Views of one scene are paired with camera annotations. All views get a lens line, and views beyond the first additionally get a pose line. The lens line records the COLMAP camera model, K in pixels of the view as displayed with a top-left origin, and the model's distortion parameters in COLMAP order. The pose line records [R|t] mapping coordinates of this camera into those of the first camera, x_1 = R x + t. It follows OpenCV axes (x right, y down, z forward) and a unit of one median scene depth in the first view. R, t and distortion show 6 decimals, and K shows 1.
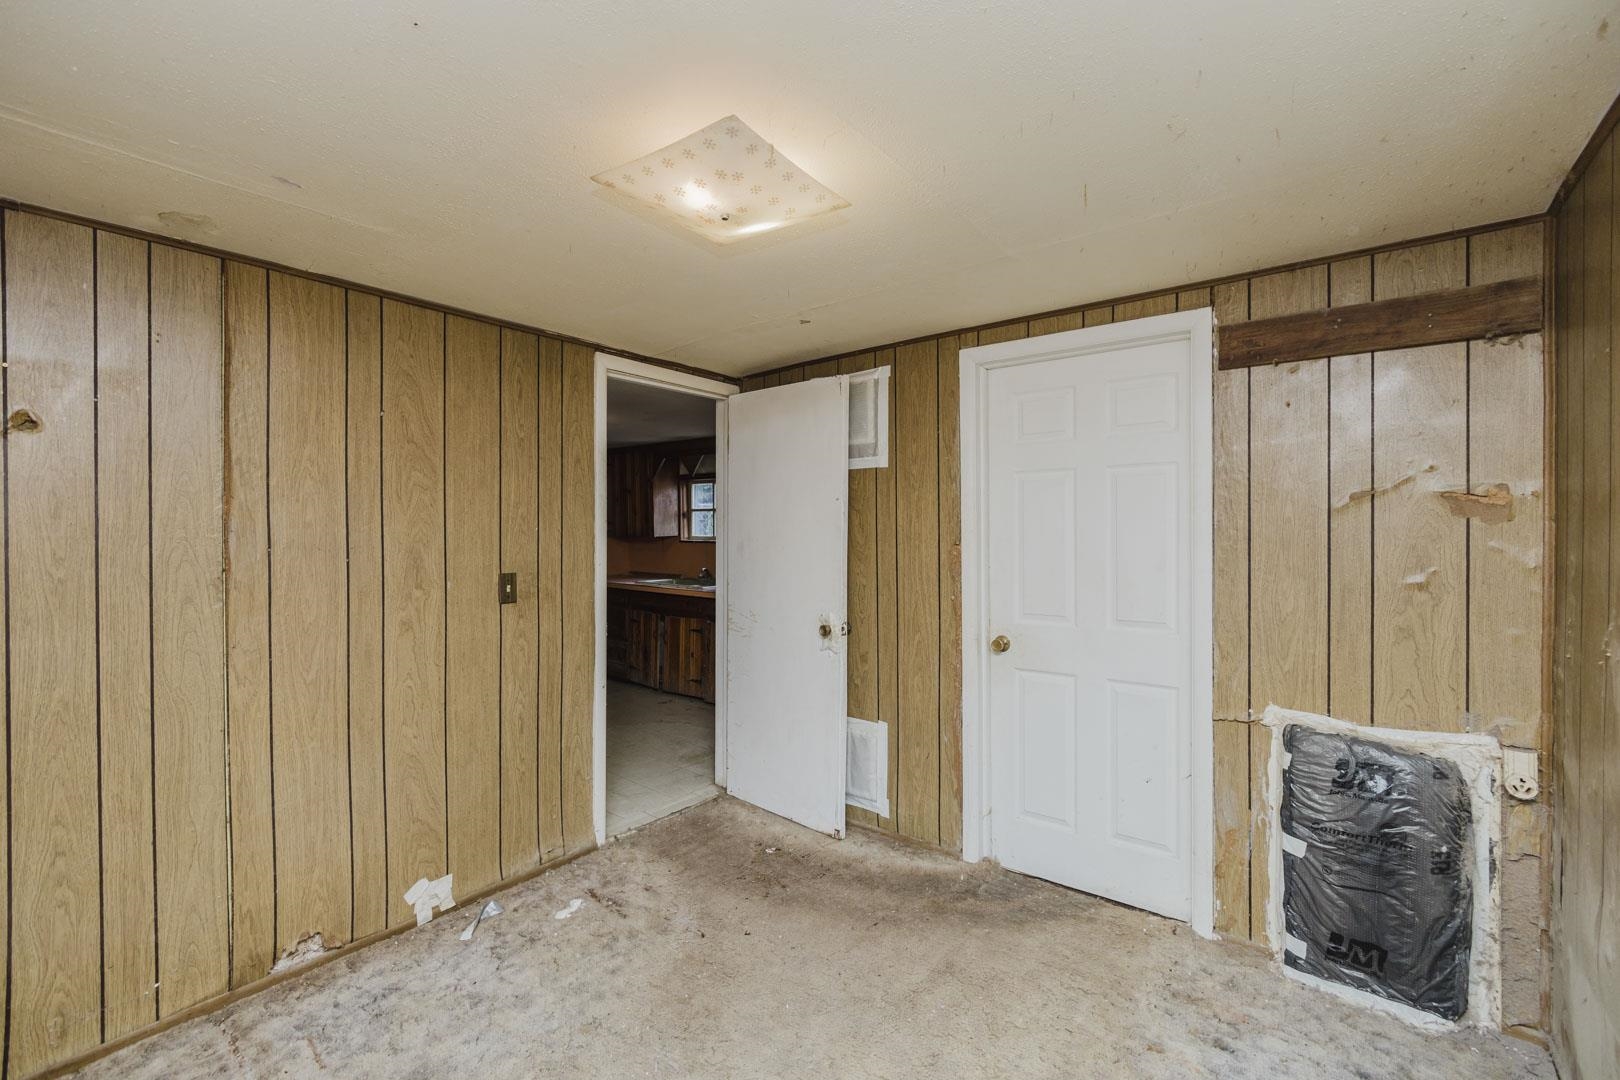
lens RADIAL K [[690.5, 0, 815.4], [0, 690.5, 538.4], [0, 0, 1]] dist [0.001846, 0.000496]
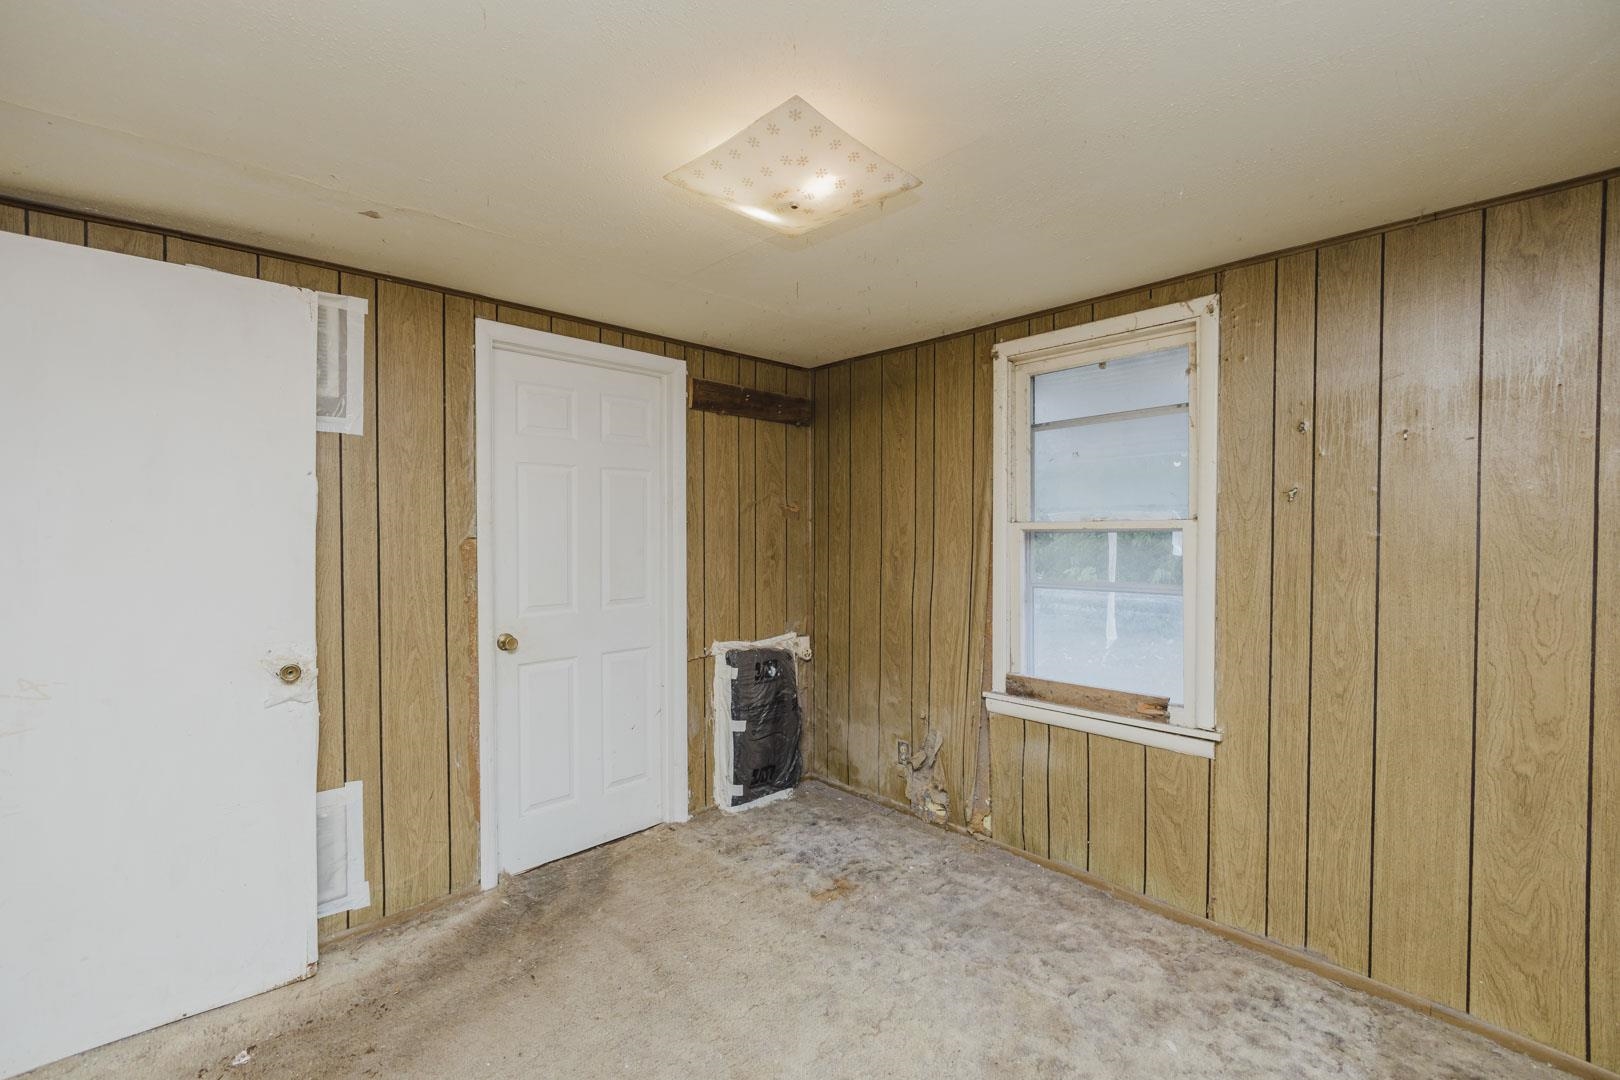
lens RADIAL K [[690.5, 0, 814.2], [0, 690.5, 537.8], [0, 0, 1]] dist [0.001846, 0.000496]
pose [[0.142619, -0.011876, 0.989706, -0.722724], [0.006393, 0.999918, 0.011077, 0.001864], [-0.989757, 0.004748, 0.142683, 0.532952]]
